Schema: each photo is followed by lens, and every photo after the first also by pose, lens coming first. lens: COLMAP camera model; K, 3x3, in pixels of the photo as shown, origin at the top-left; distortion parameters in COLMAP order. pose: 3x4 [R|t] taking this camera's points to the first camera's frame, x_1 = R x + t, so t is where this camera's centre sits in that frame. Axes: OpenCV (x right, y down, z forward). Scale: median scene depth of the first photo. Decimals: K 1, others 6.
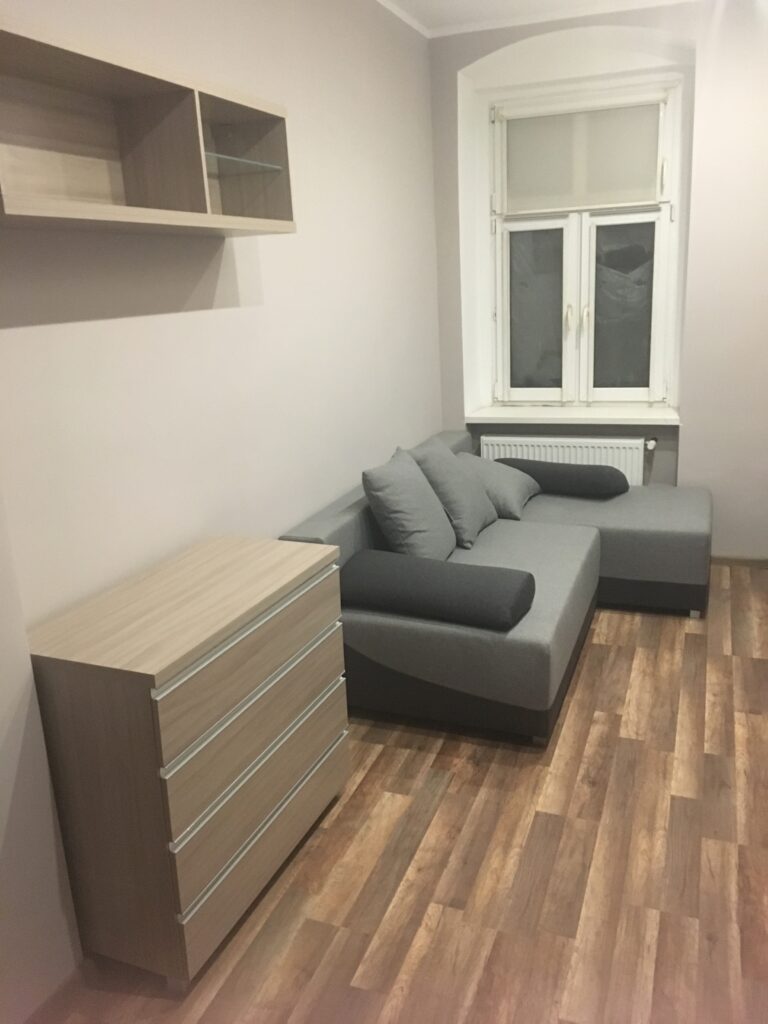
lens RADIAL K [[860.7, 0, 384.0], [0, 860.7, 514.5], [0, 0, 1]] dist [0.047482, -0.010662]
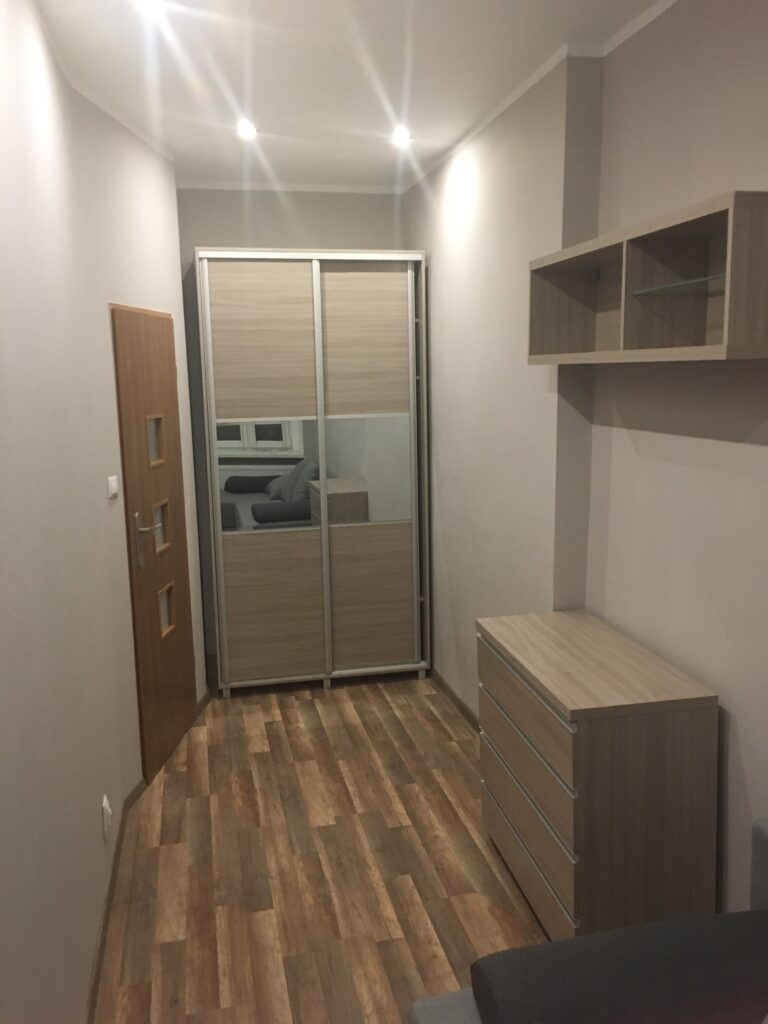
lens RADIAL K [[860.7, 0, 384.9], [0, 860.7, 509.3], [0, 0, 1]] dist [0.047482, -0.010662]
pose [[-0.830109, 0.150184, -0.536996, 0.648392], [-0.099295, 0.907839, 0.407393, -0.580140], [0.548690, 0.391501, -0.738693, 1.702774]]
